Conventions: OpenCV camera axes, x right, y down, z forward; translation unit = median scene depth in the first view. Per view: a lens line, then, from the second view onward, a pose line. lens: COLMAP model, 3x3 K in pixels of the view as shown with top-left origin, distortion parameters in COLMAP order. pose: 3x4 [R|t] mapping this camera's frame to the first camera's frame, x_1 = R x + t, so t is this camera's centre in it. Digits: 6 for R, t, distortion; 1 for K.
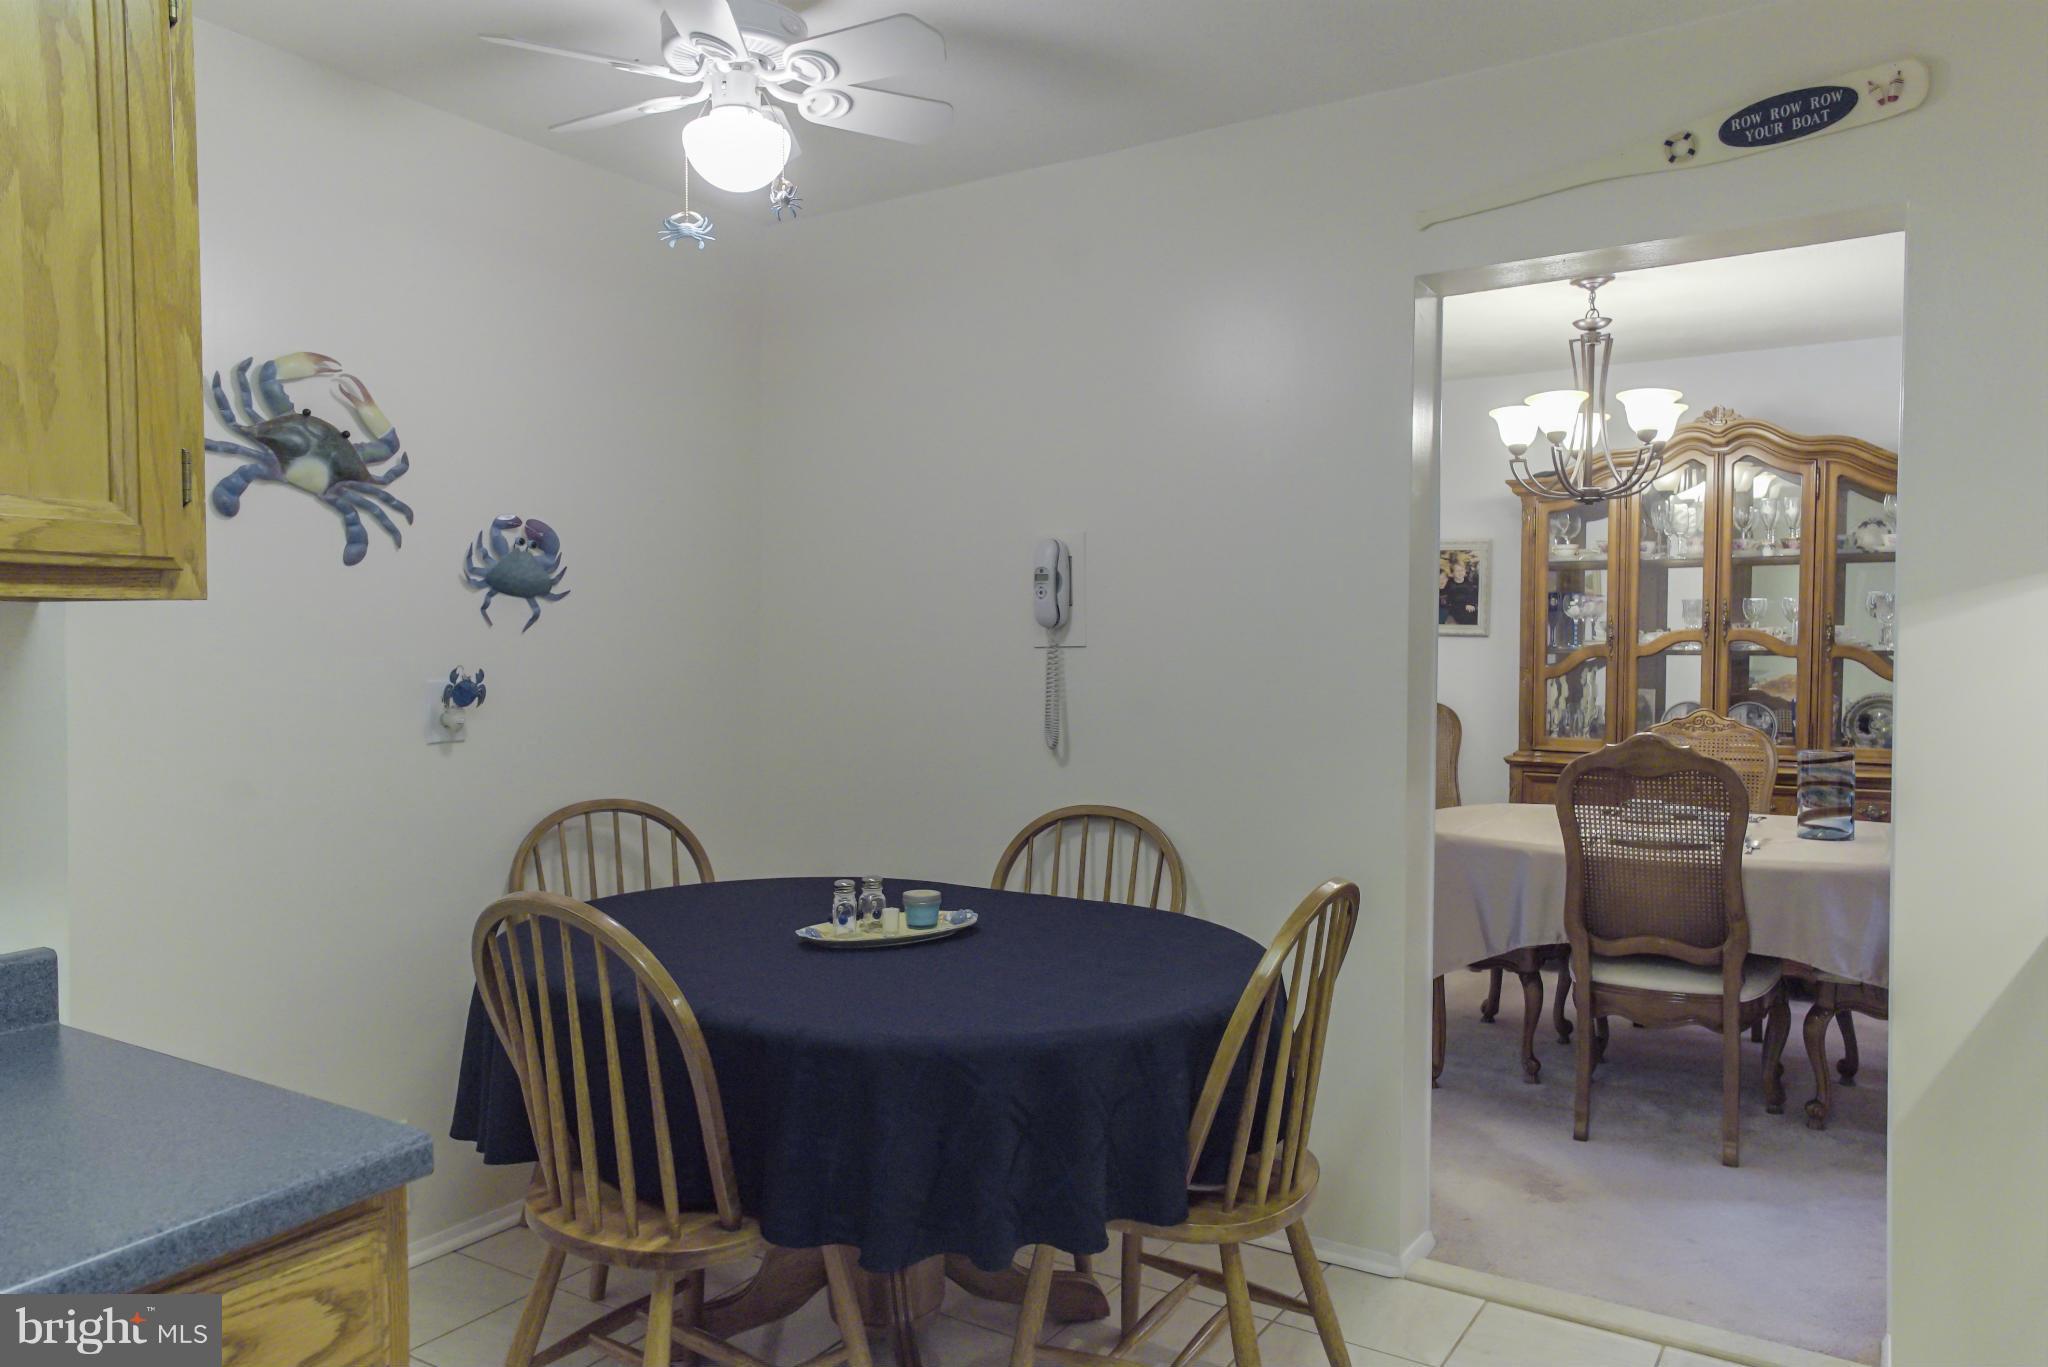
lens RADIAL K [[1401.1, 0, 1028.7], [0, 1401.1, 686.9], [0, 0, 1]] dist [-0.006682, 0.033855]
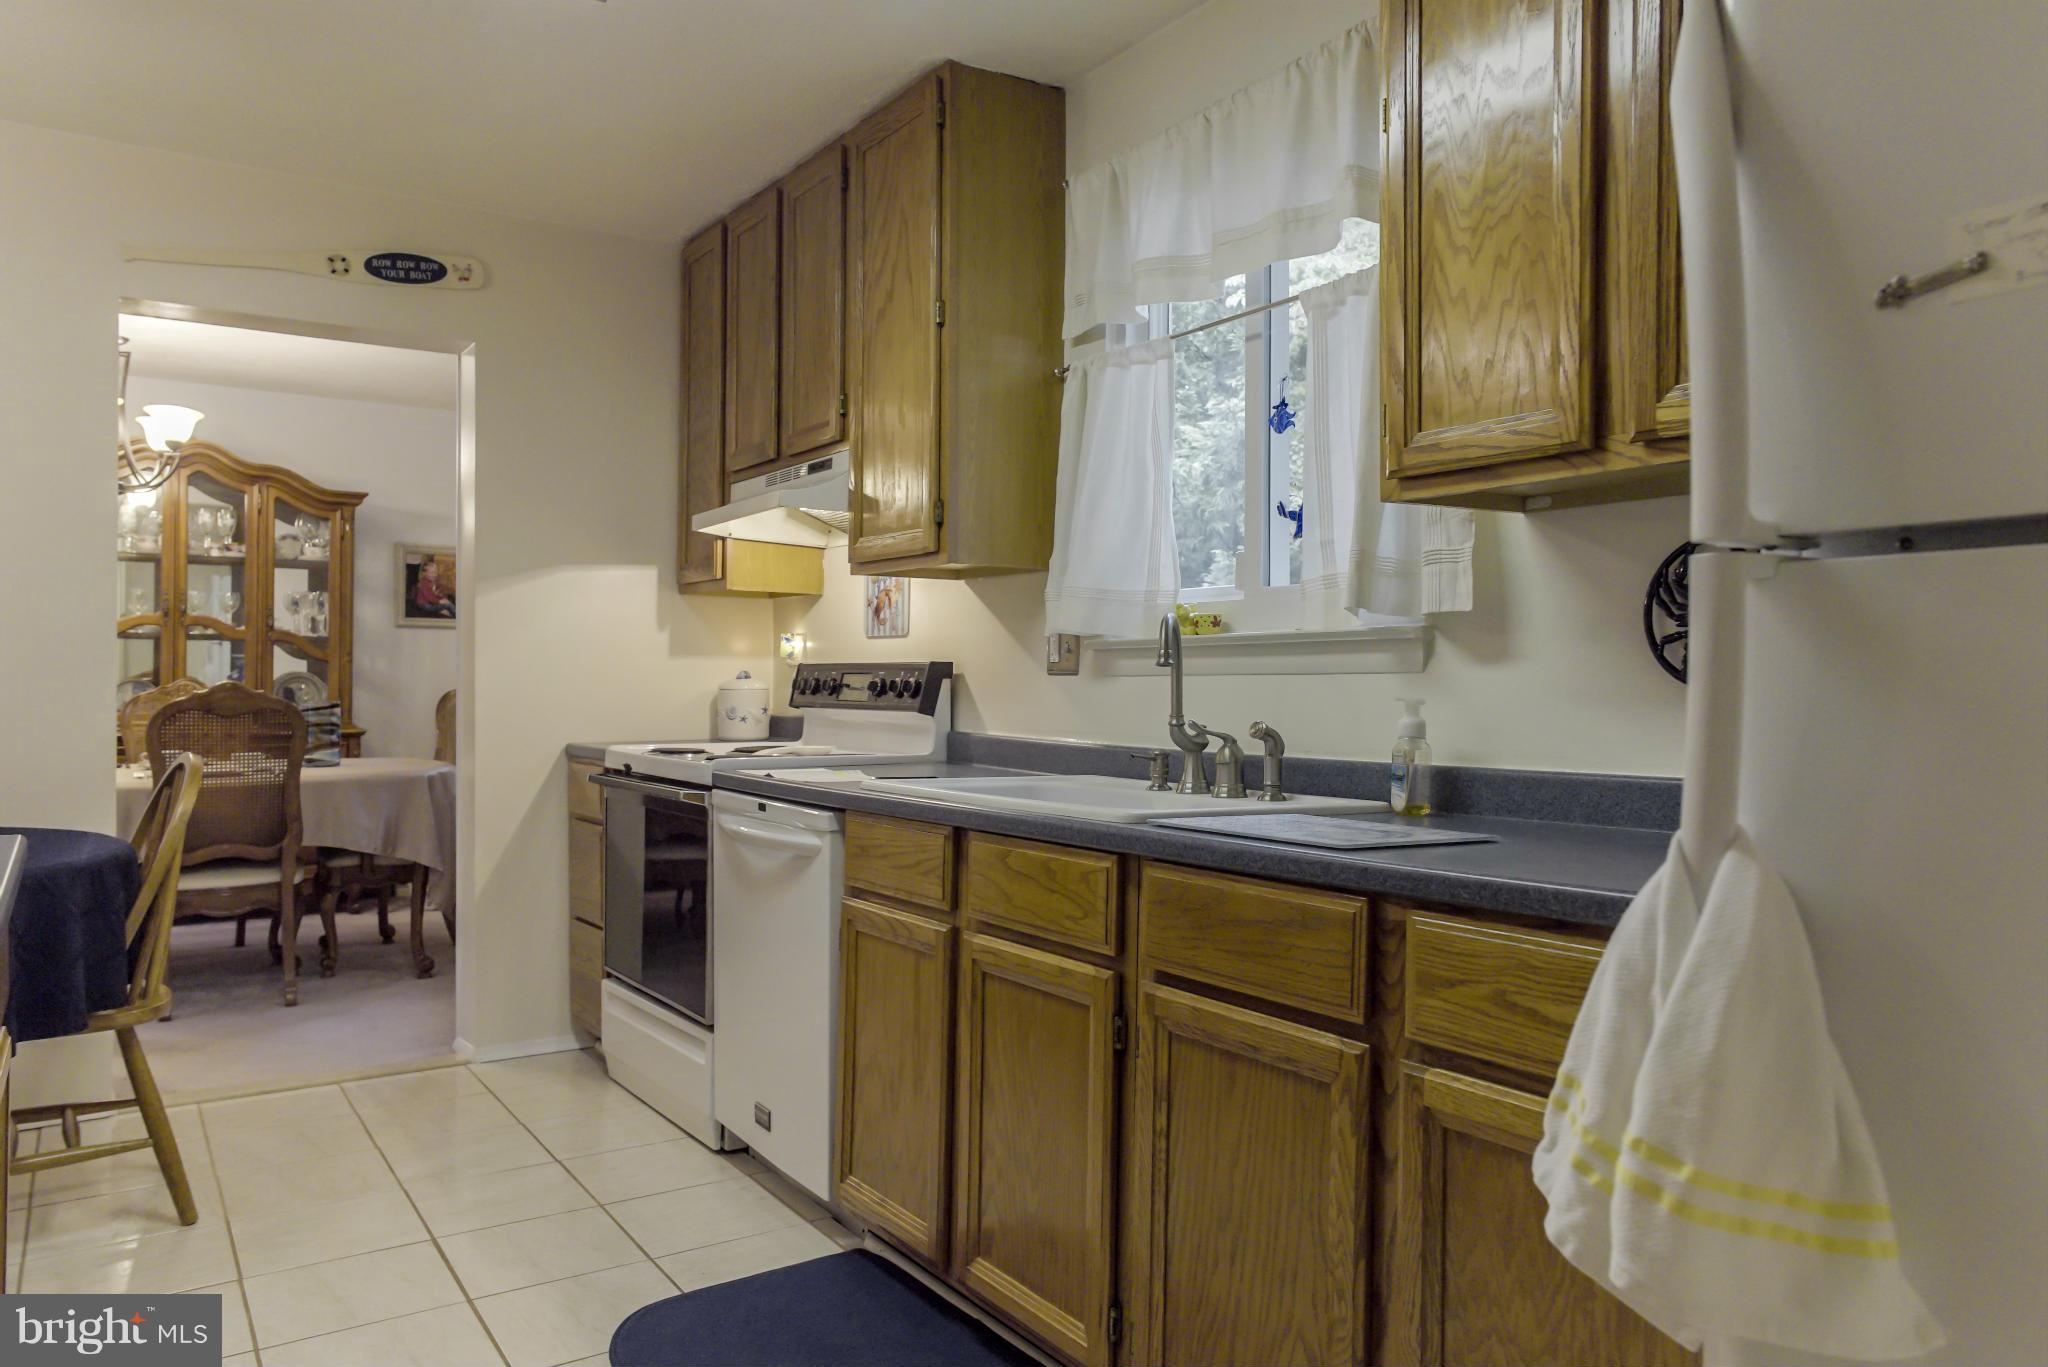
lens RADIAL K [[1401.1, 0, 1028.7], [0, 1401.1, 686.9], [0, 0, 1]] dist [-0.006682, 0.033855]
pose [[0.405288, -0.001714, 0.914187, -0.591801], [0.021443, 0.999741, -0.007632, 0.086602], [-0.913937, 0.022696, 0.405220, -0.252700]]
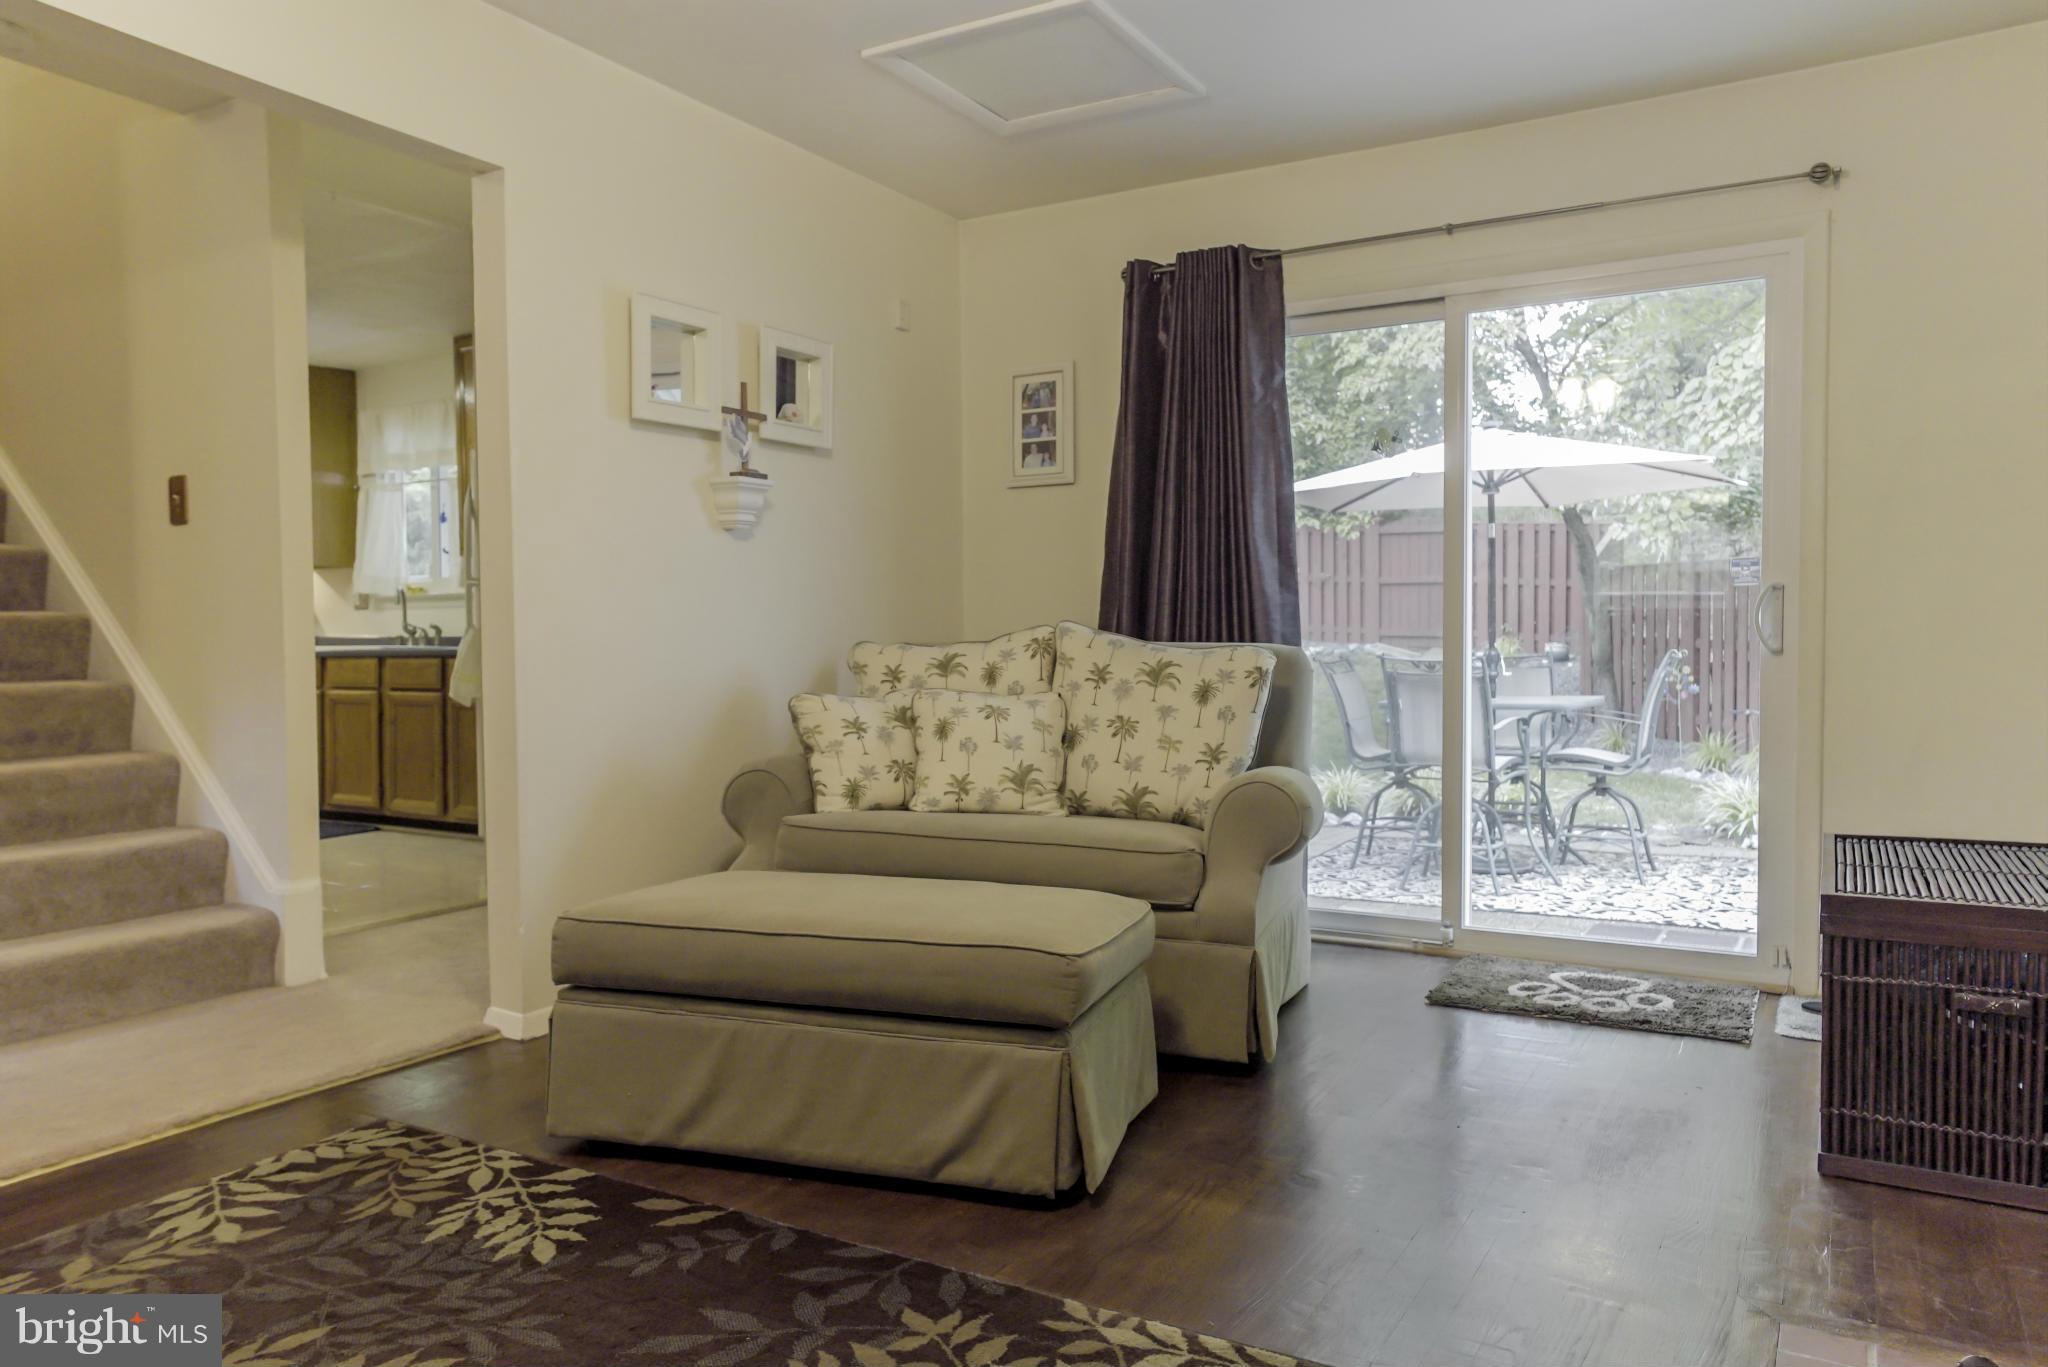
lens RADIAL K [[1401.1, 0, 1028.7], [0, 1401.1, 686.9], [0, 0, 1]] dist [-0.006682, 0.033855]
pose [[-0.045577, -0.034308, 0.998372, -2.924084], [0.032664, 0.998824, 0.035815, 0.188020], [-0.998427, 0.034243, -0.044403, -1.239744]]
